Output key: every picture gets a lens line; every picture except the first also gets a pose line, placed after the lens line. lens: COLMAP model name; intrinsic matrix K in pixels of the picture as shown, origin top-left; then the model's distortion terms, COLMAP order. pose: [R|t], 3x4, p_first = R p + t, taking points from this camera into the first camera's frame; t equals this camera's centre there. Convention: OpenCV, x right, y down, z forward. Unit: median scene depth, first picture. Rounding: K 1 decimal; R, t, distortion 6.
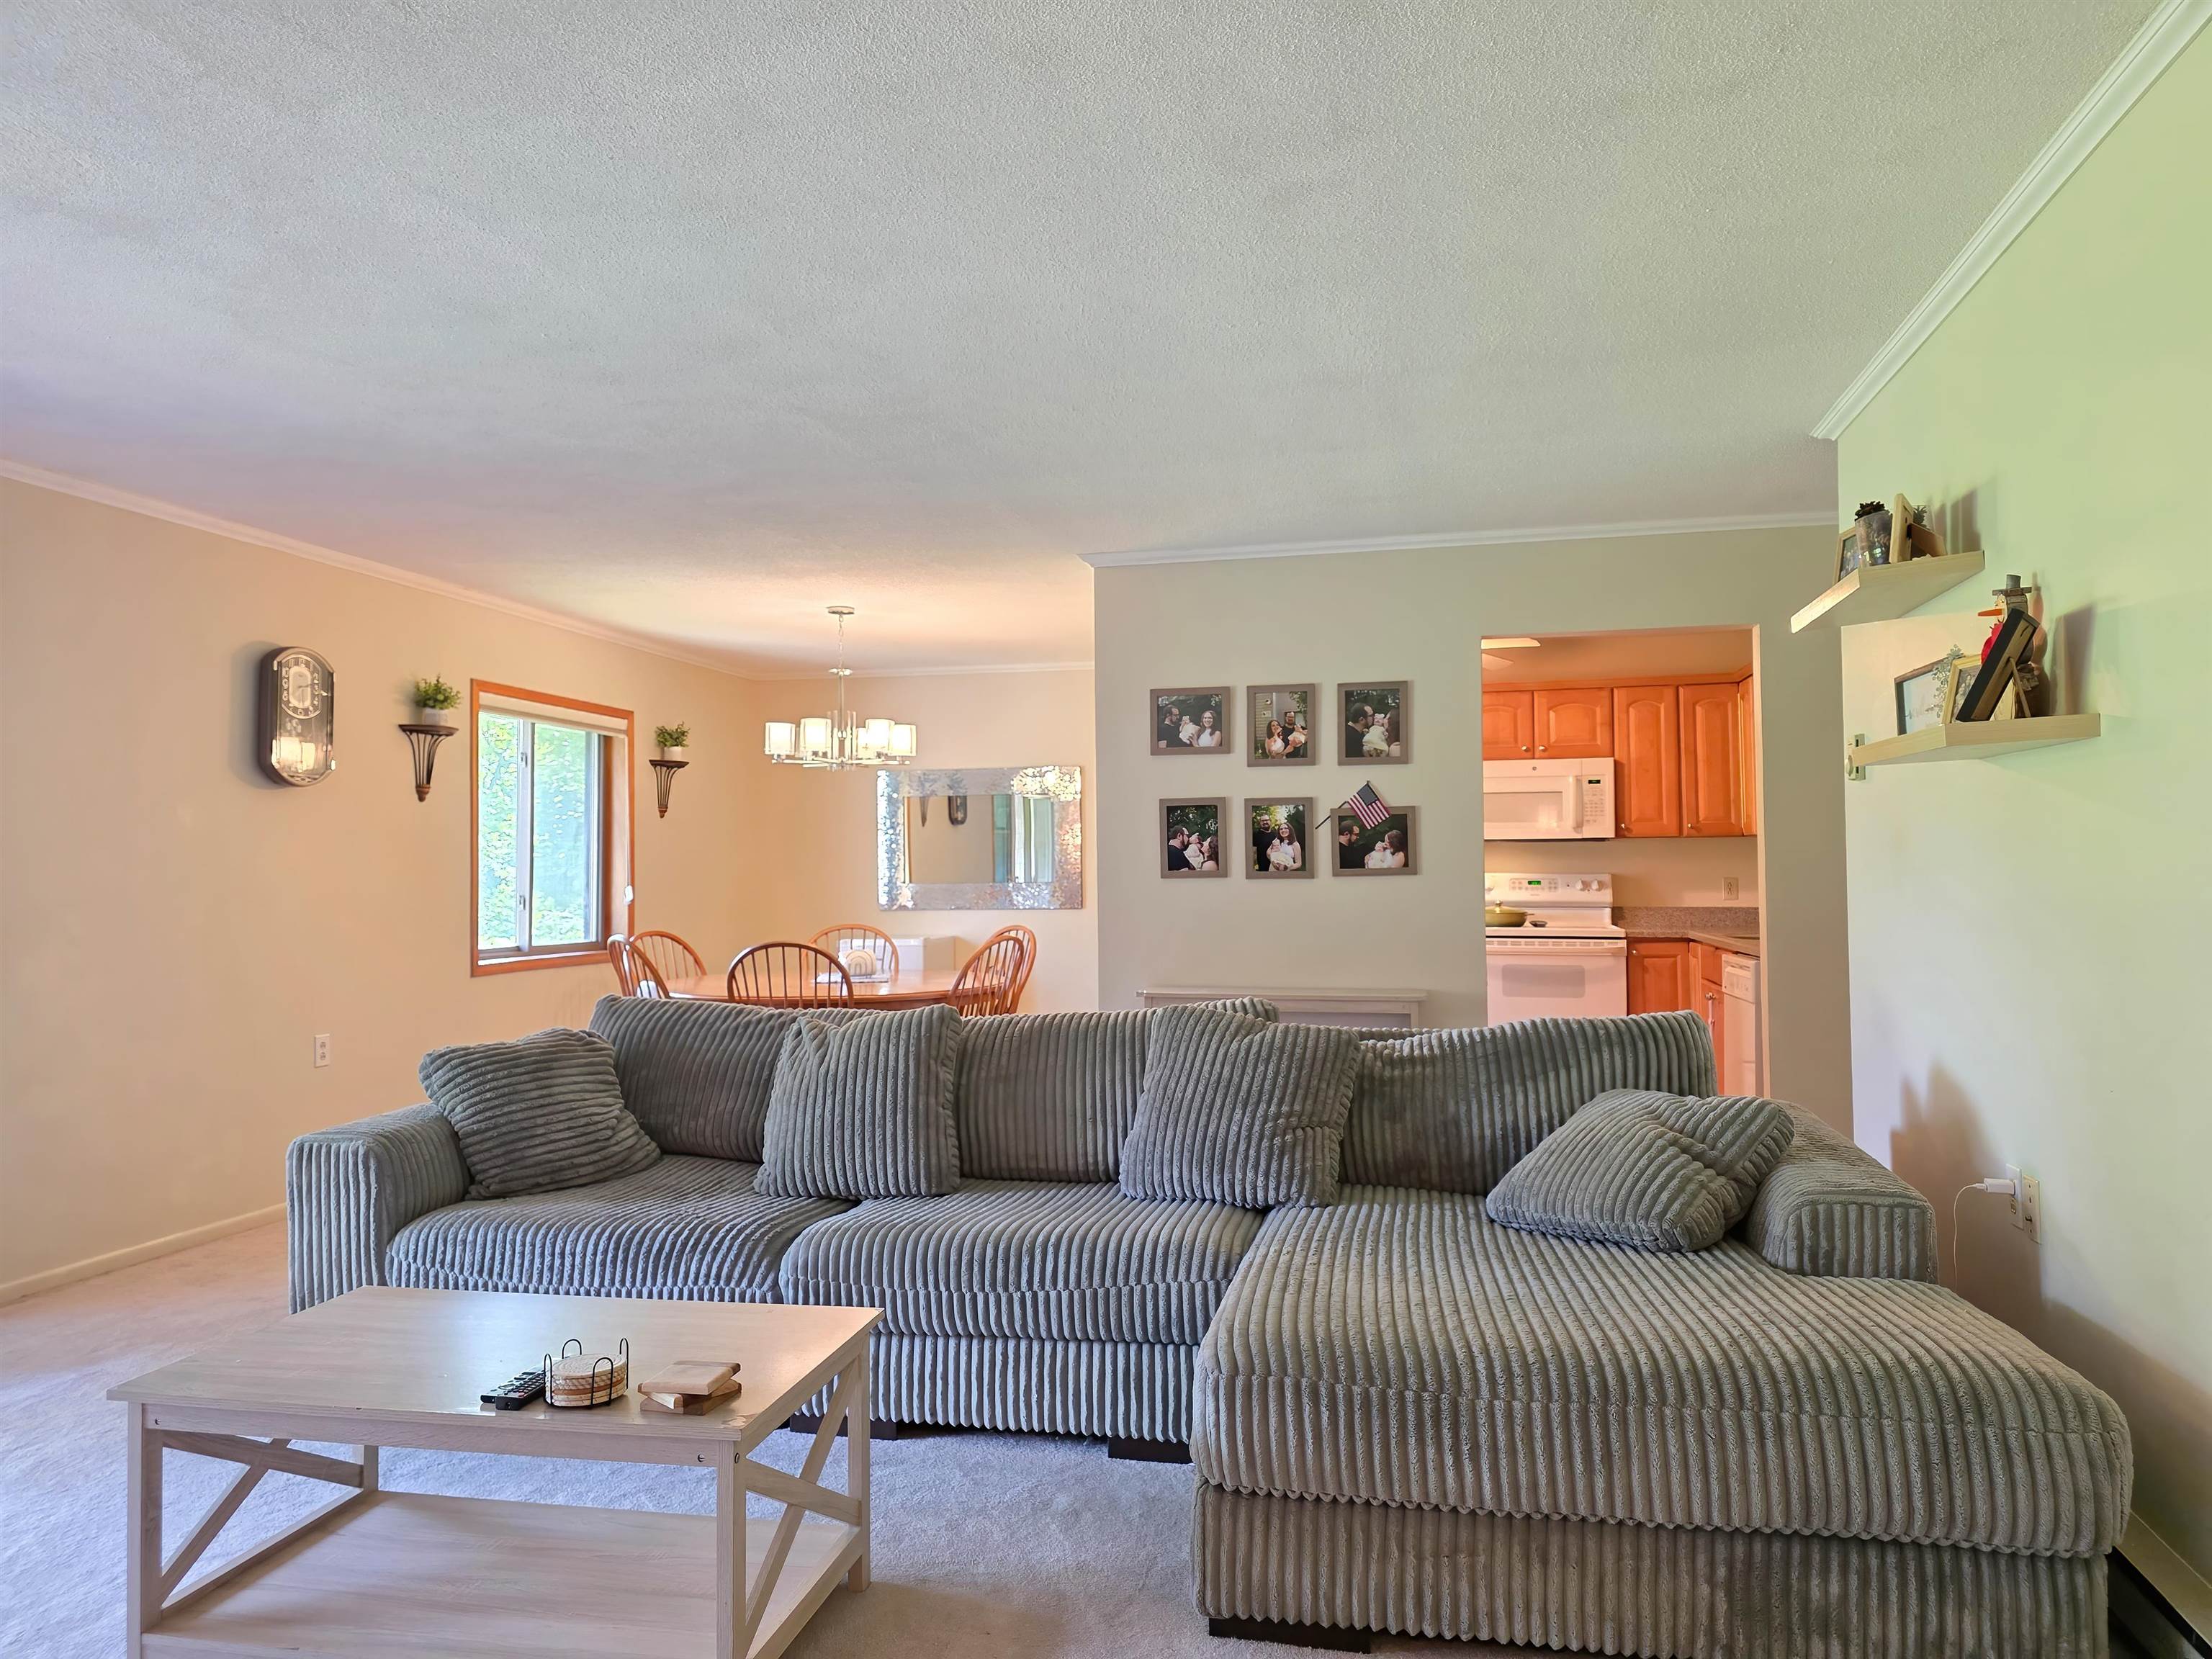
lens RADIAL K [[1487.0, 0, 1112.7], [0, 1487.0, 820.2], [0, 0, 1]] dist [0.080077, -0.079777]
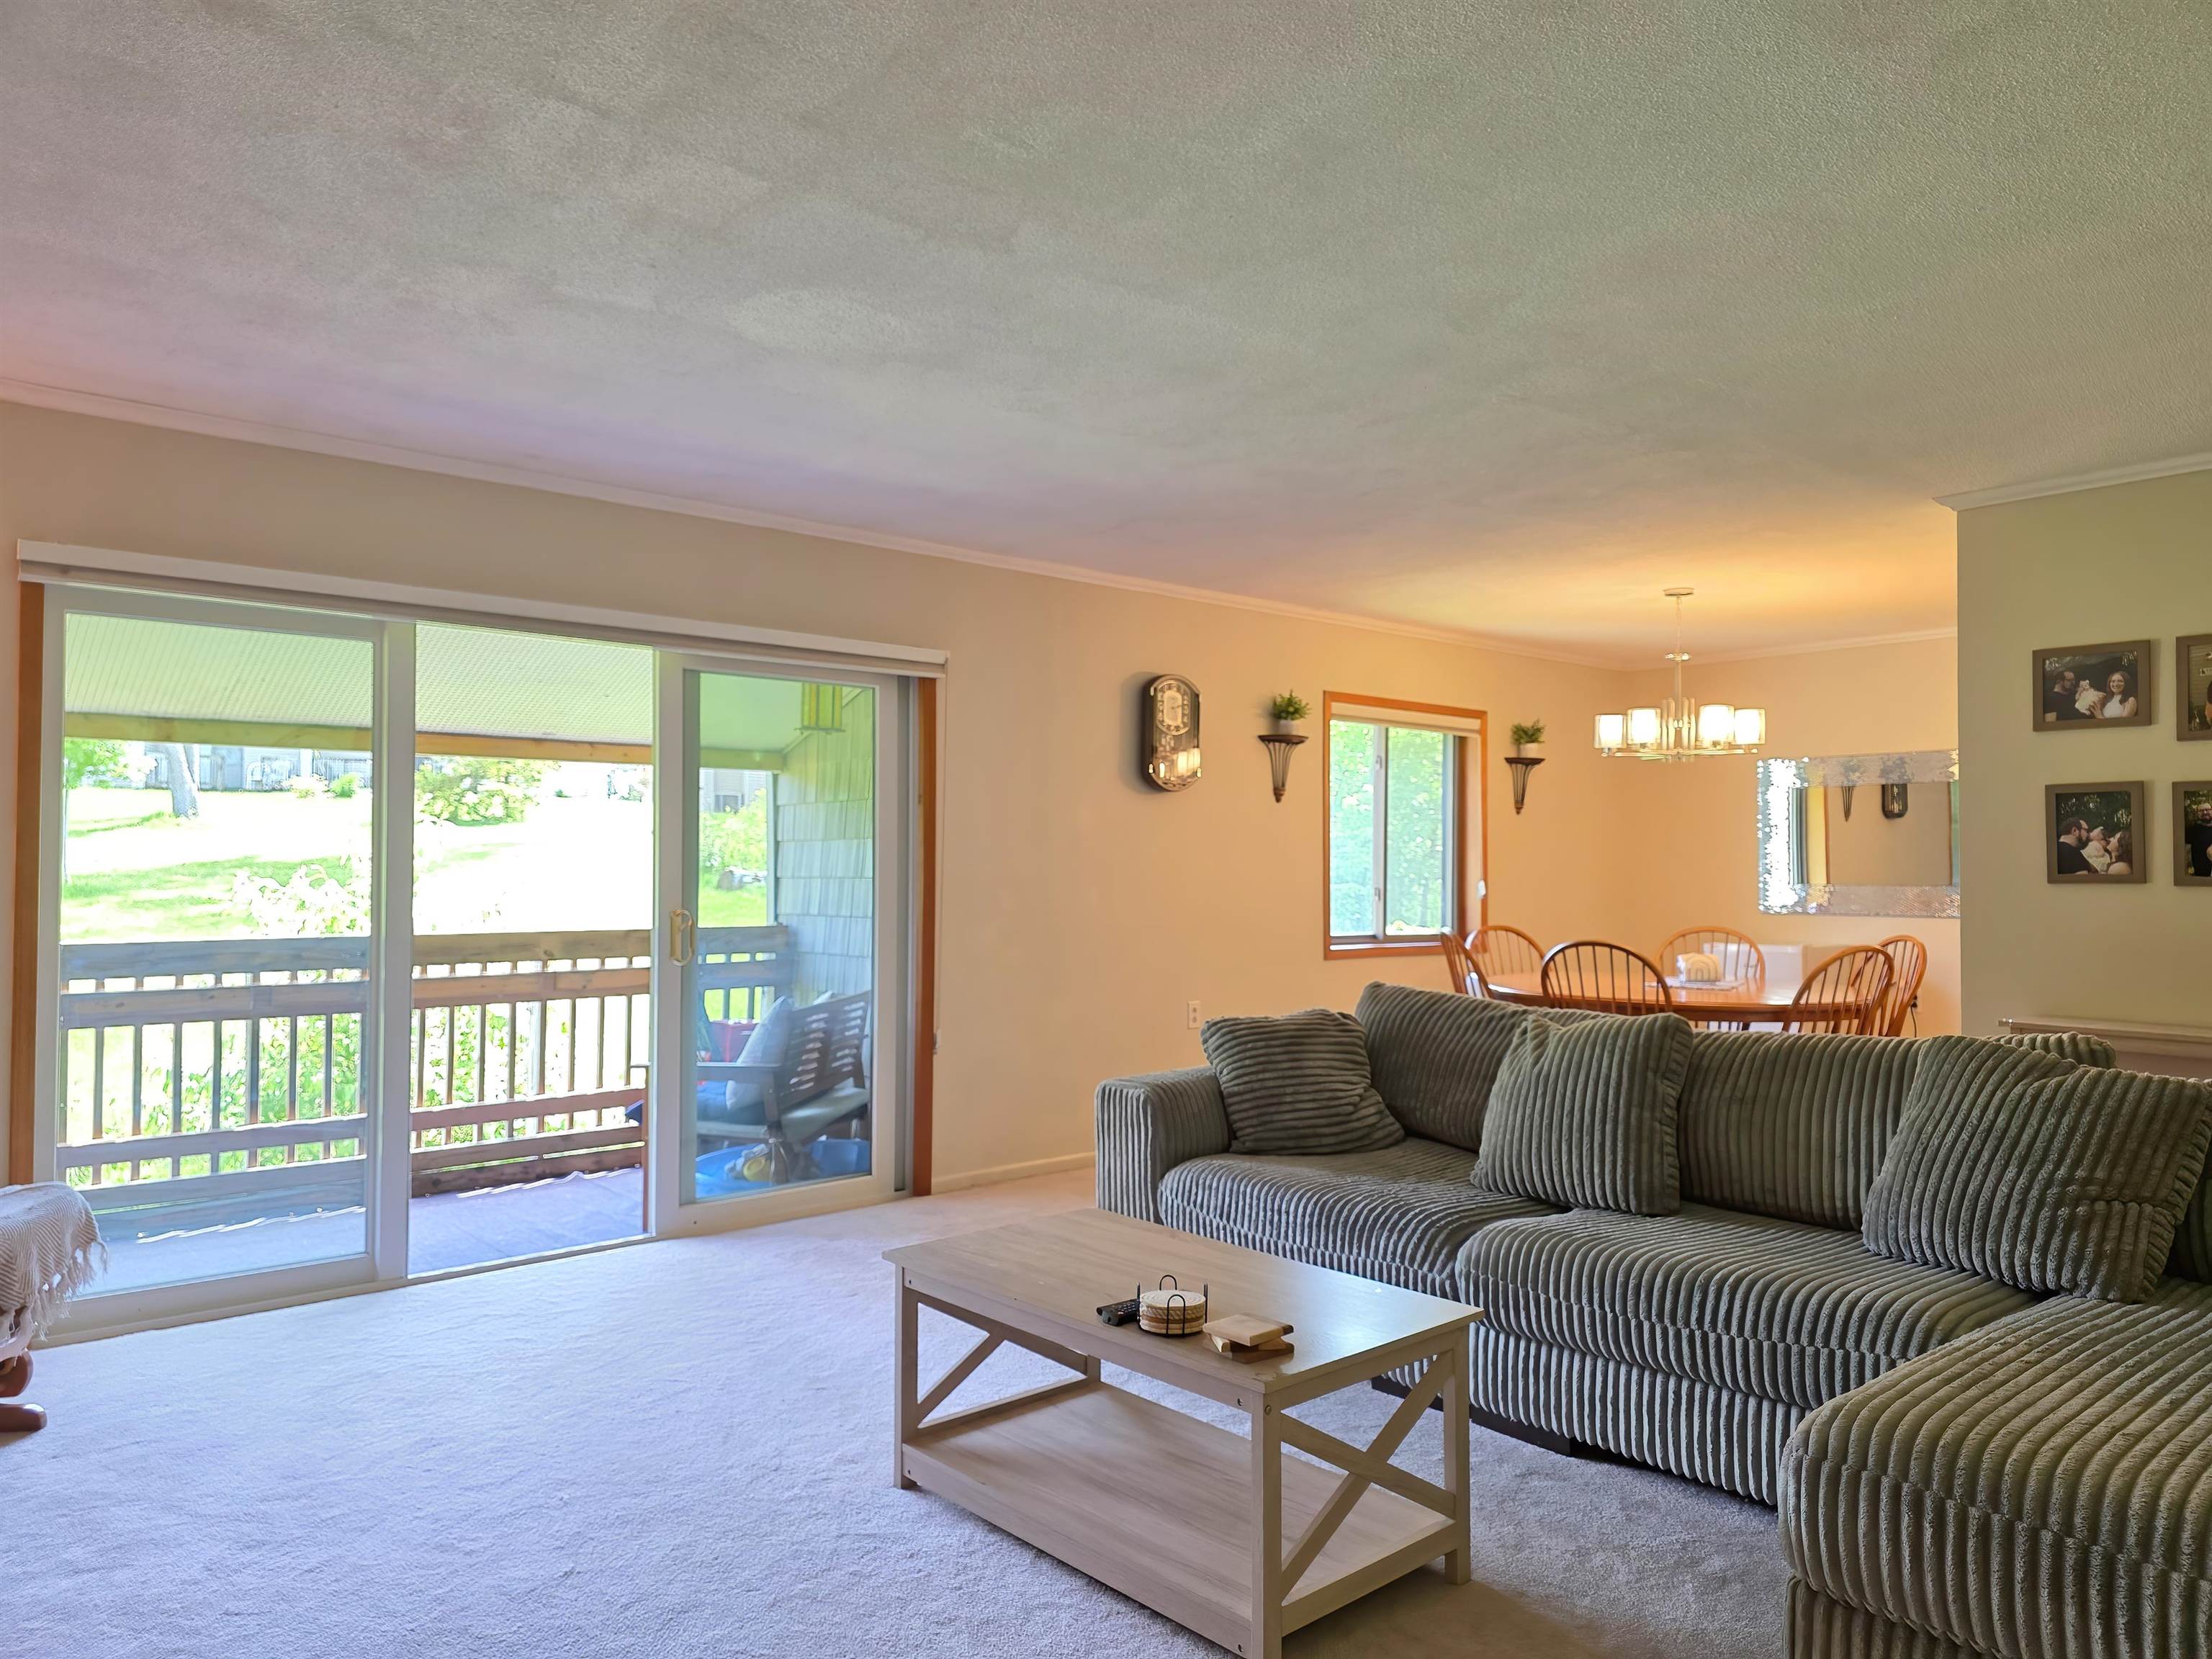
lens RADIAL K [[1490.7, 0, 1114.5], [0, 1490.7, 836.1], [0, 0, 1]] dist [0.079512, -0.077280]
pose [[0.802846, -0.001816, -0.596183, 0.173299], [0.009710, 0.999903, 0.010031, 0.000407], [0.596107, -0.013842, 0.802786, 0.042895]]
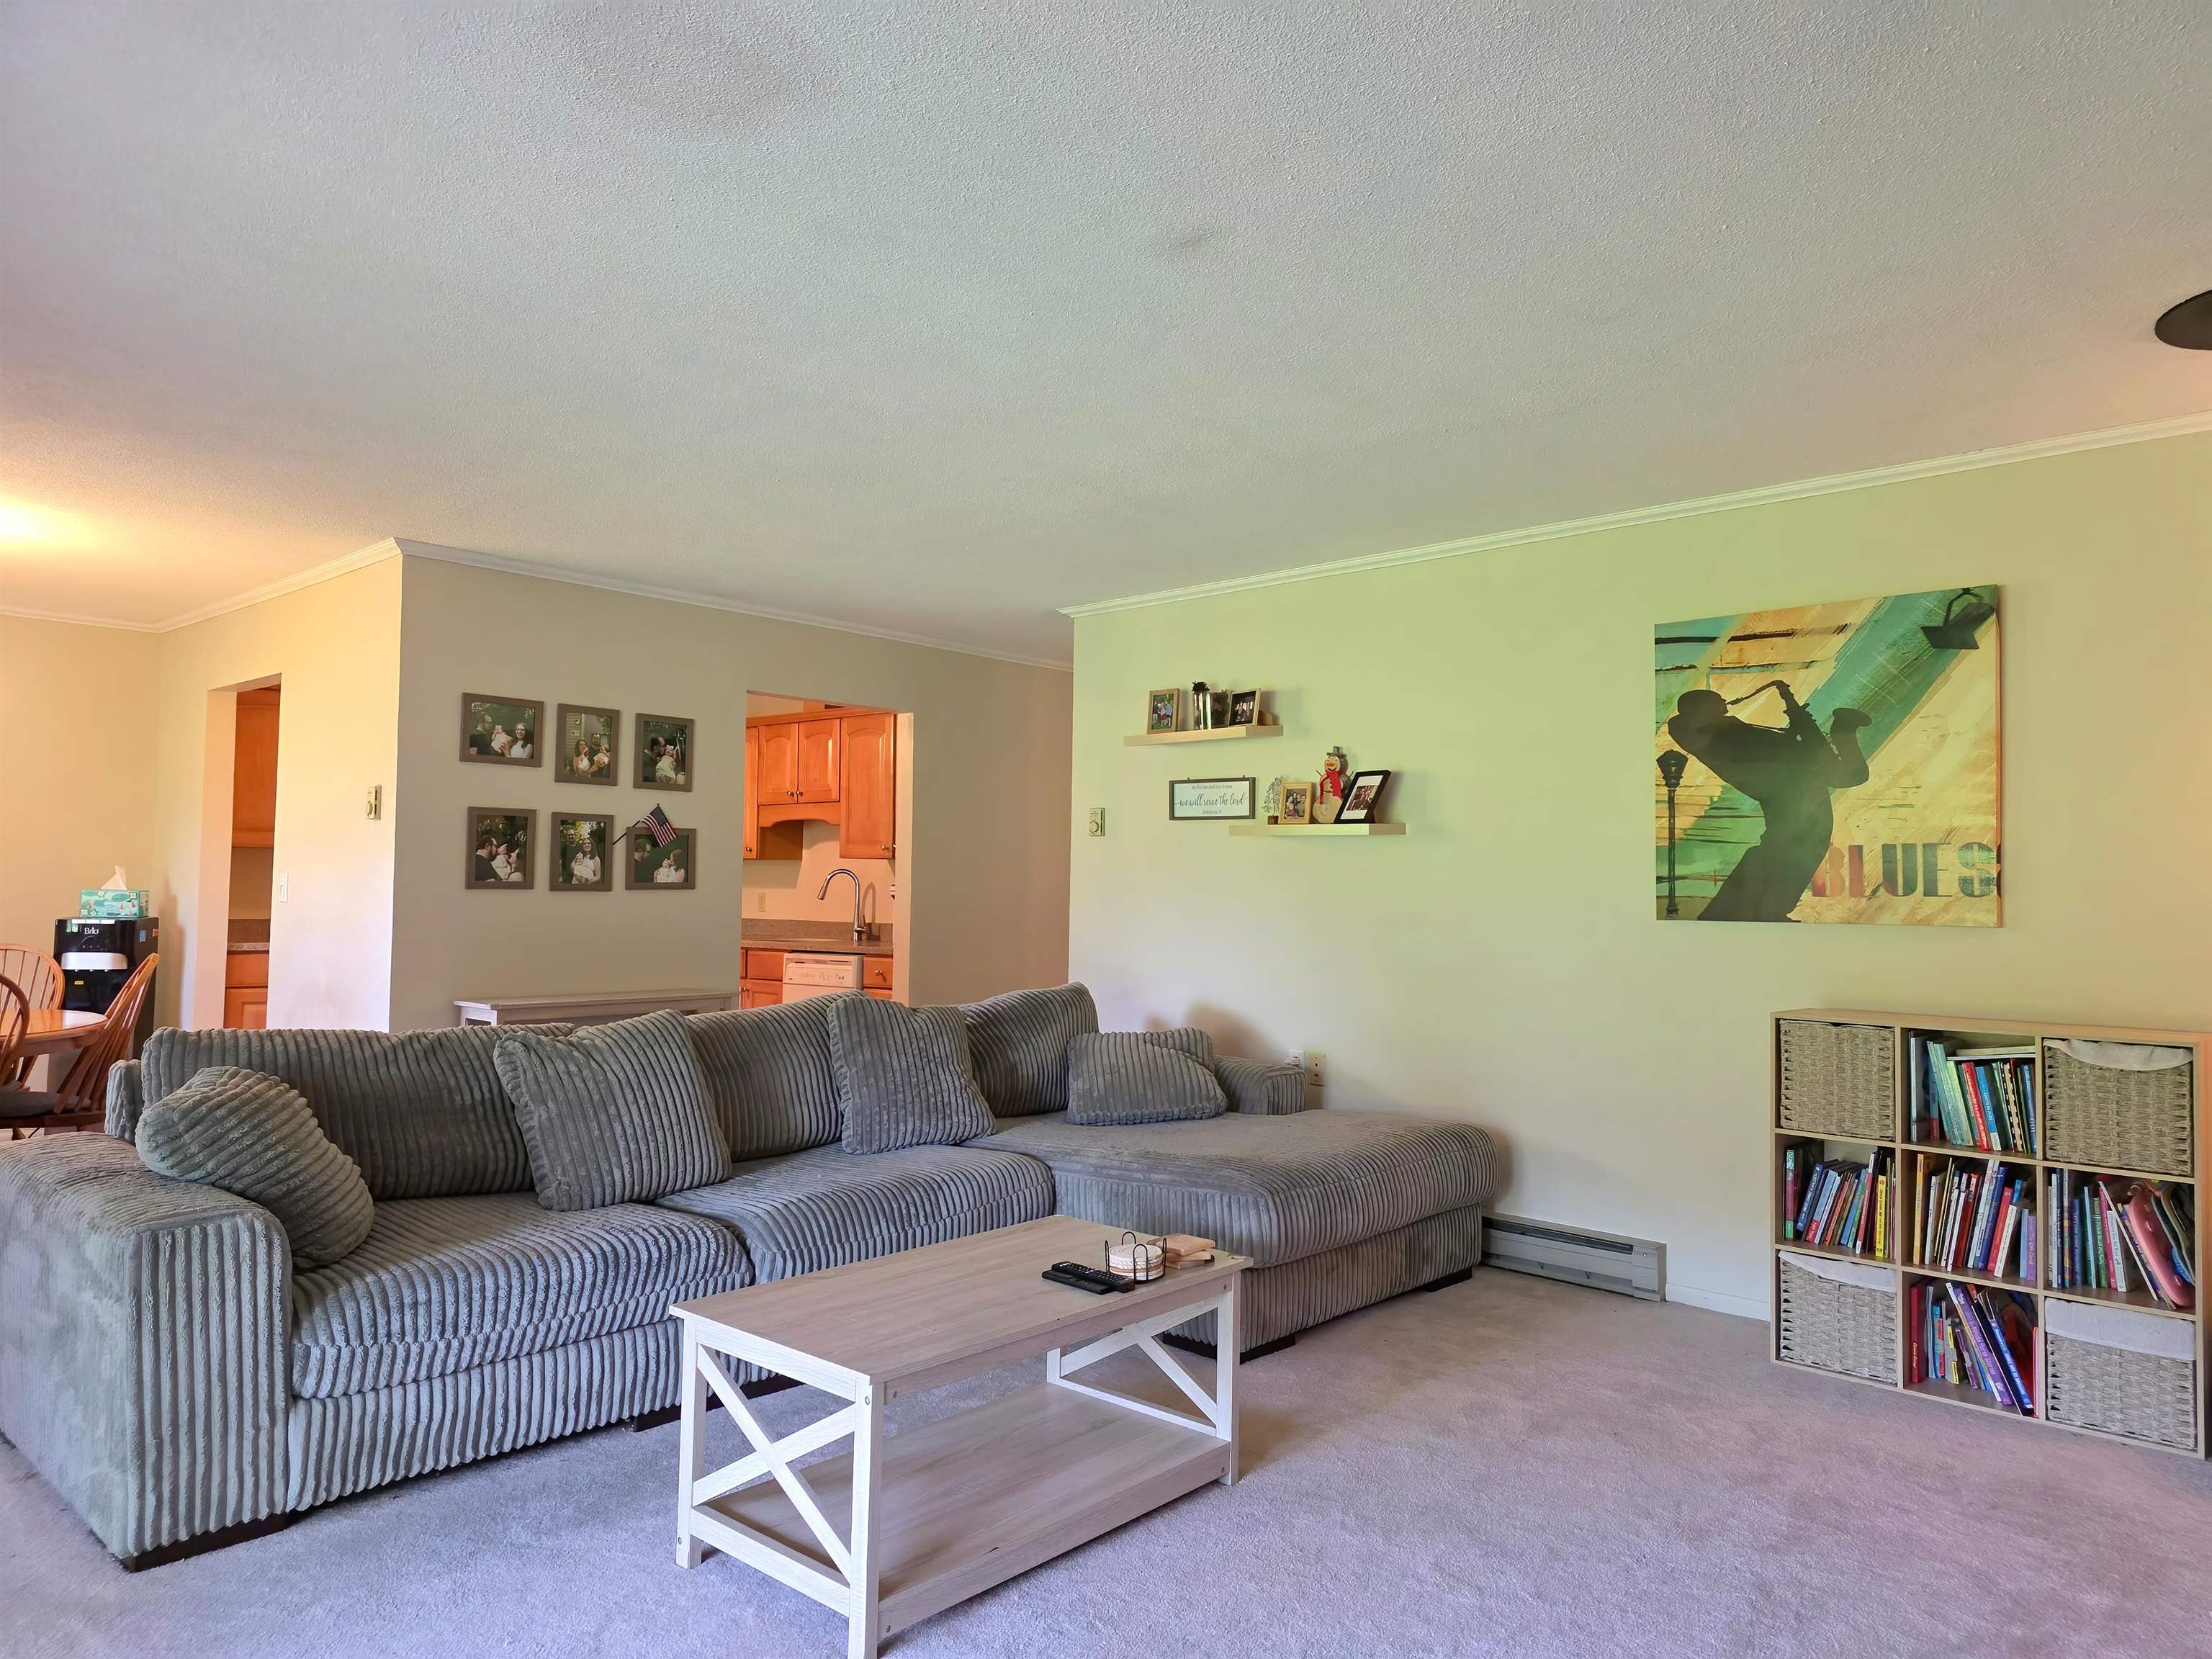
lens RADIAL K [[1490.7, 0, 1114.5], [0, 1490.7, 836.1], [0, 0, 1]] dist [0.079512, -0.077280]
pose [[0.494134, 0.047245, 0.868101, -0.905971], [-0.048981, 0.998449, -0.026459, 0.014893], [-0.868005, -0.029446, 0.495682, 0.213267]]
